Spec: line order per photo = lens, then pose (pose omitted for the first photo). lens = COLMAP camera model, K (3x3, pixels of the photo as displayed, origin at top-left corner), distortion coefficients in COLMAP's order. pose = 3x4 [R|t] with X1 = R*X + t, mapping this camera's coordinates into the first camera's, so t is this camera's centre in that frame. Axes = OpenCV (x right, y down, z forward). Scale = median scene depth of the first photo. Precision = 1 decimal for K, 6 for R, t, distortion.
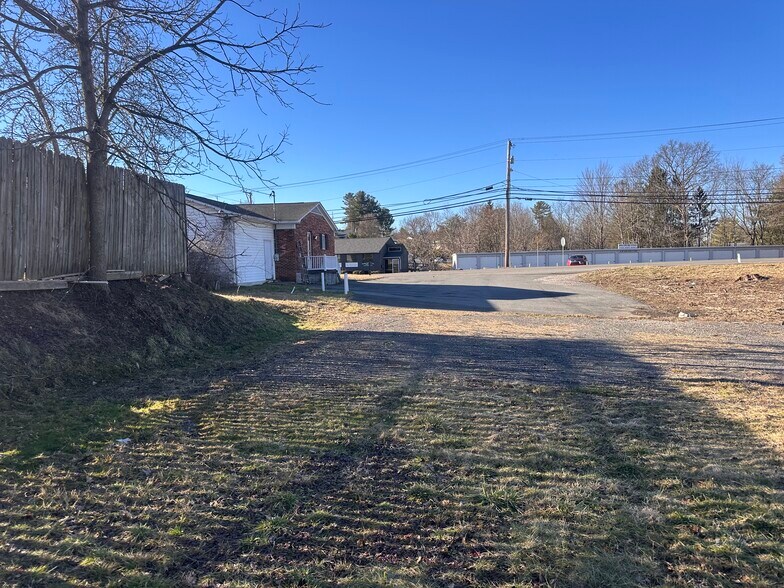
lens RADIAL K [[561.3, 0, 392.8], [0, 561.3, 303.7], [0, 0, 1]] dist [0.078798, -0.105198]
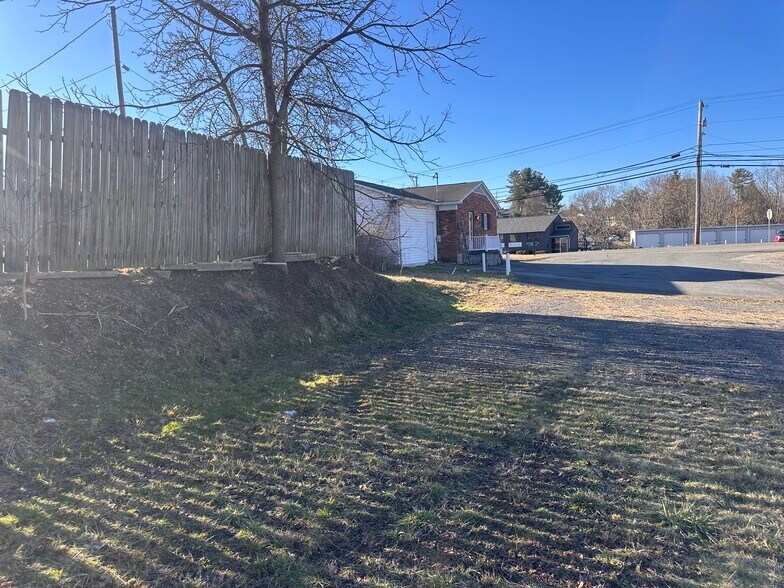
lens RADIAL K [[561.3, 0, 388.8], [0, 561.3, 297.1], [0, 0, 1]] dist [0.078798, -0.105198]
pose [[0.957106, 0.014150, -0.289391, 0.001782], [-0.007615, 0.999690, 0.023695, -0.000381], [0.289637, -0.020475, 0.956918, 0.016953]]
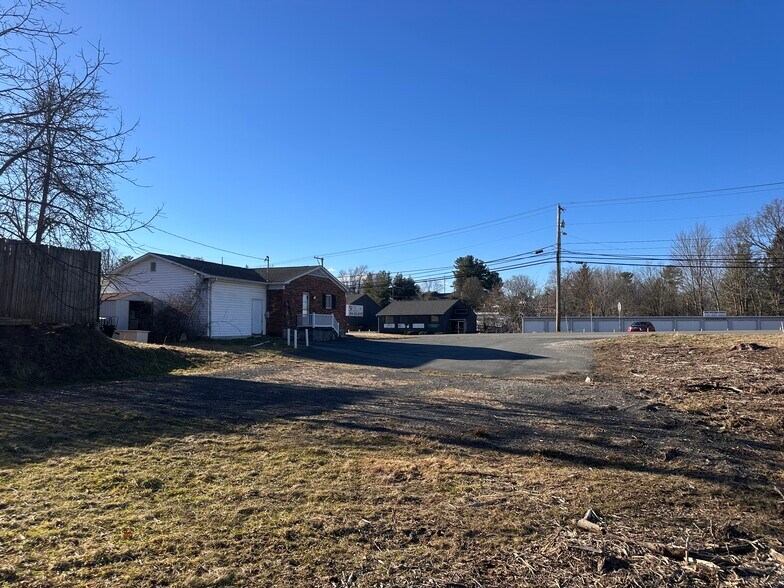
lens RADIAL K [[561.3, 0, 387.5], [0, 561.3, 297.3], [0, 0, 1]] dist [0.078798, -0.105198]
pose [[0.973564, 0.012061, -0.228095, 0.464603], [-0.039977, 0.992189, -0.118165, 0.009021], [0.224888, 0.124159, 0.966442, -0.034587]]
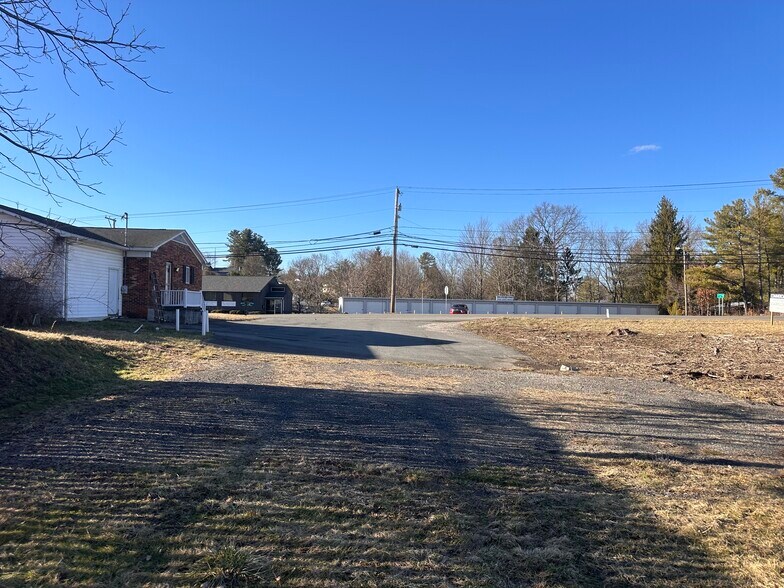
lens RADIAL K [[561.3, 0, 407.1], [0, 561.3, 296.7], [0, 0, 1]] dist [0.078798, -0.105198]
pose [[0.974280, 0.047452, 0.220289, 0.034298], [-0.027083, 0.995149, -0.094583, -0.002611], [-0.223708, 0.086184, 0.970838, 0.123903]]
